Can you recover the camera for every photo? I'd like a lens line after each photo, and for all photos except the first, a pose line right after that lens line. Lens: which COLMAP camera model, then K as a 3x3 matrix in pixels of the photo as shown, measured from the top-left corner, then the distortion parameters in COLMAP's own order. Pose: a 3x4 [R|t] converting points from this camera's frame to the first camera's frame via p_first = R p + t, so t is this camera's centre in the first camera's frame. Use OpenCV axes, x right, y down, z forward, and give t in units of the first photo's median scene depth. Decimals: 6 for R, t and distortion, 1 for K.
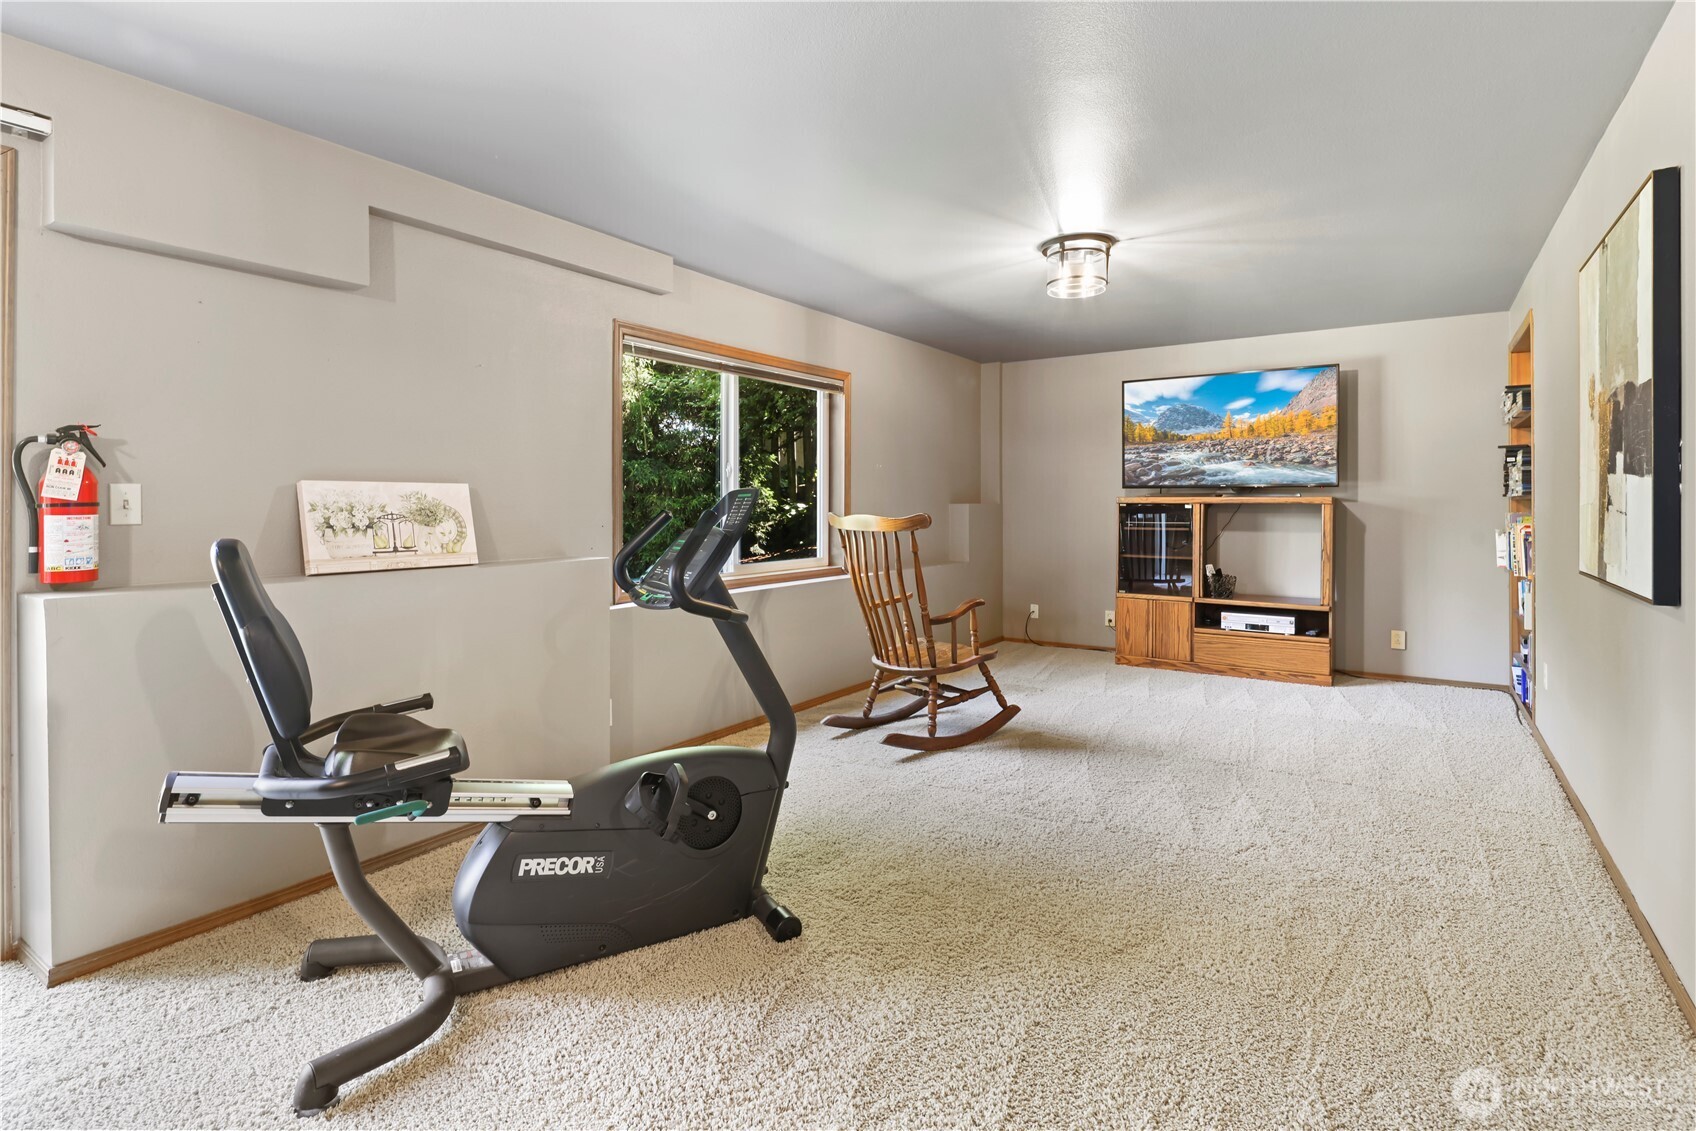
lens RADIAL K [[832.2, 0, 843.3], [0, 832.2, 498.6], [0, 0, 1]] dist [-0.000521, -0.000473]
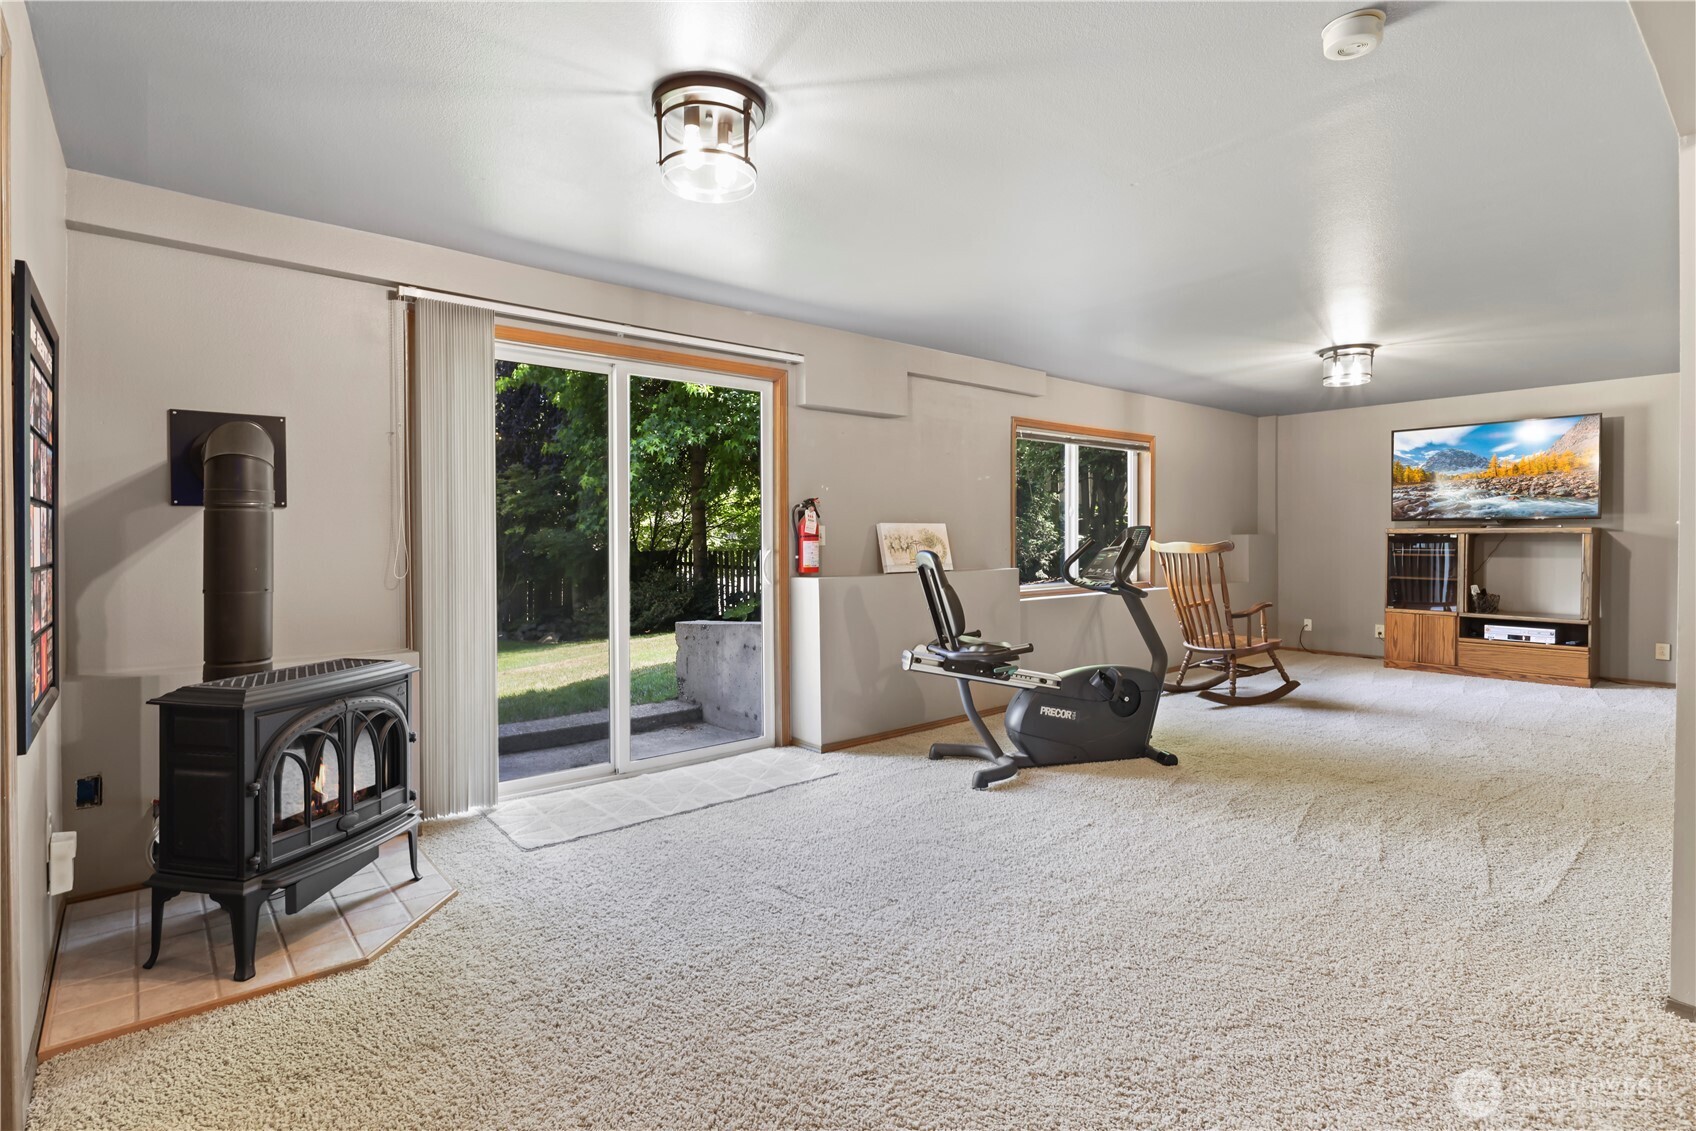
lens RADIAL K [[835.9, 0, 835.4], [0, 835.9, 542.5], [0, 0, 1]] dist [-0.002440, -0.001647]
pose [[0.960825, -0.001294, -0.277151, -0.120915], [0.005117, 0.999901, 0.013071, -0.001597], [0.277107, -0.013977, 0.960737, -0.454482]]
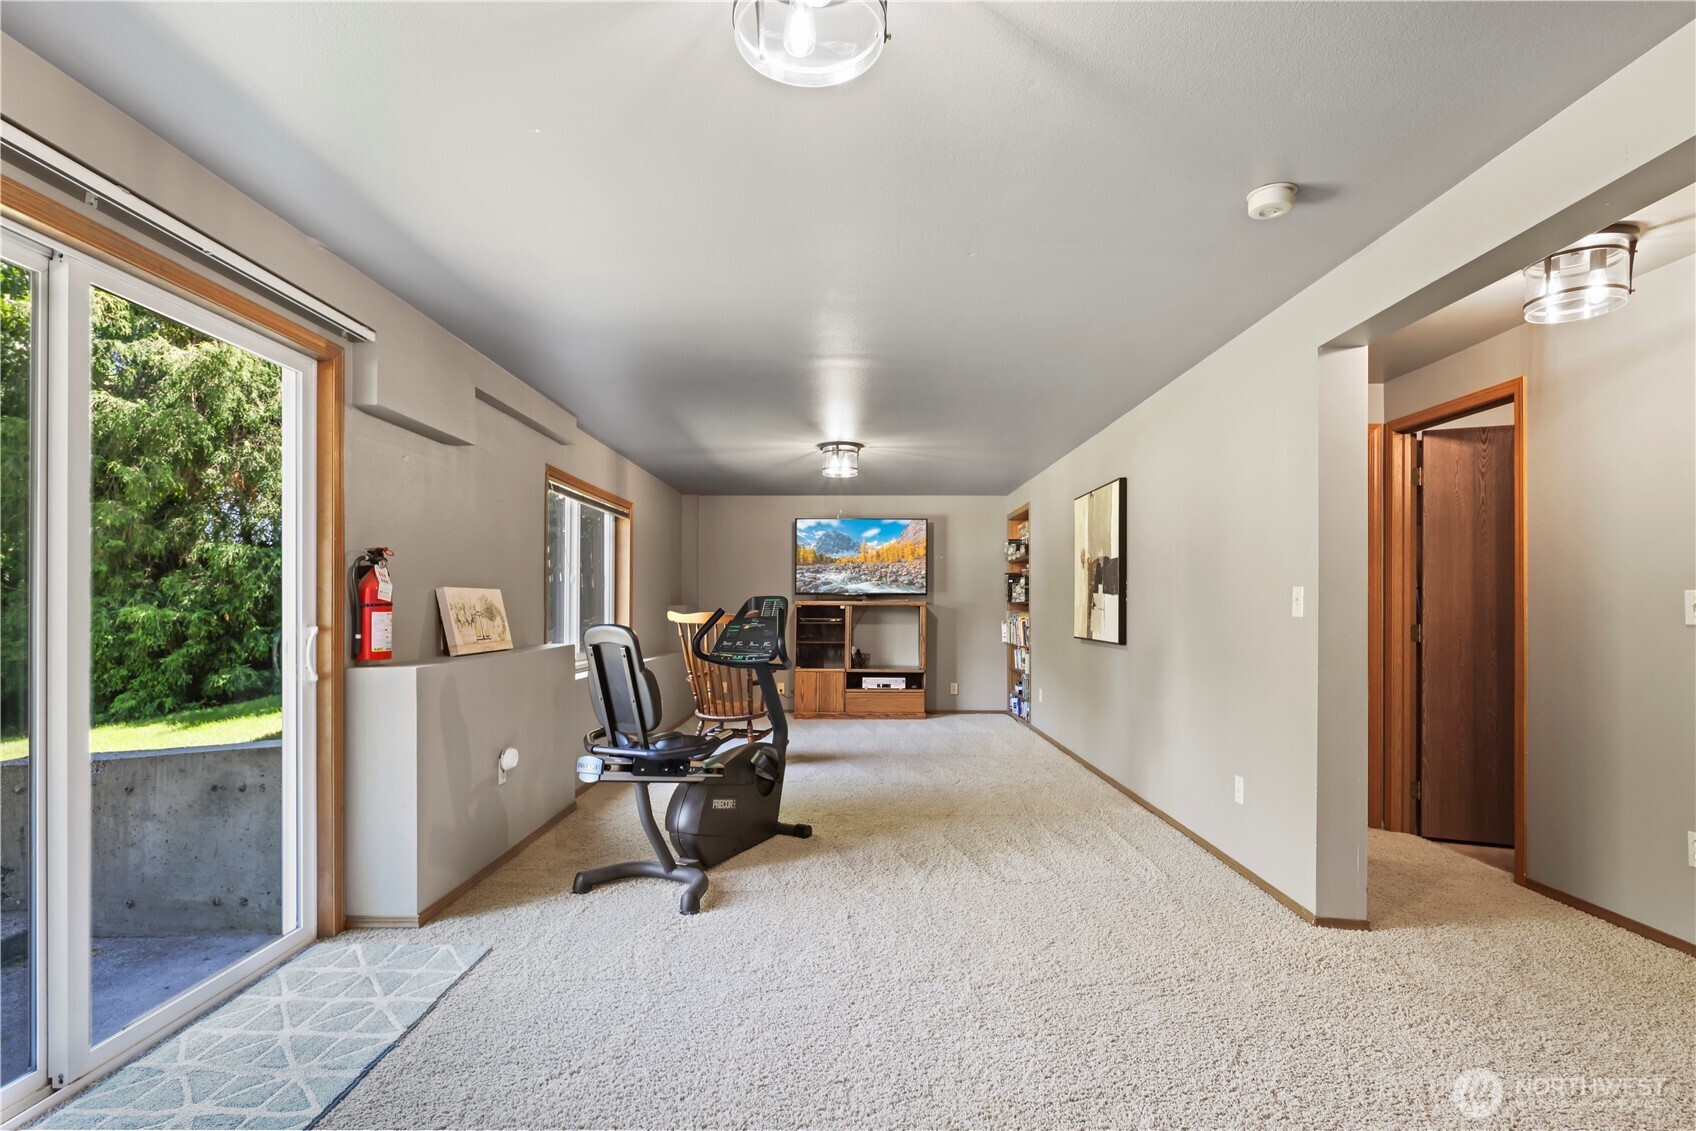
lens RADIAL K [[833.0, 0, 850.0], [0, 833.0, 602.1], [0, 0, 1]] dist [0.002809, 0.000262]
pose [[0.829255, 0.004309, 0.558853, -0.464694], [-0.005246, 0.999986, 0.000075, -0.000453], [-0.558845, -0.002994, 0.829267, -0.272152]]
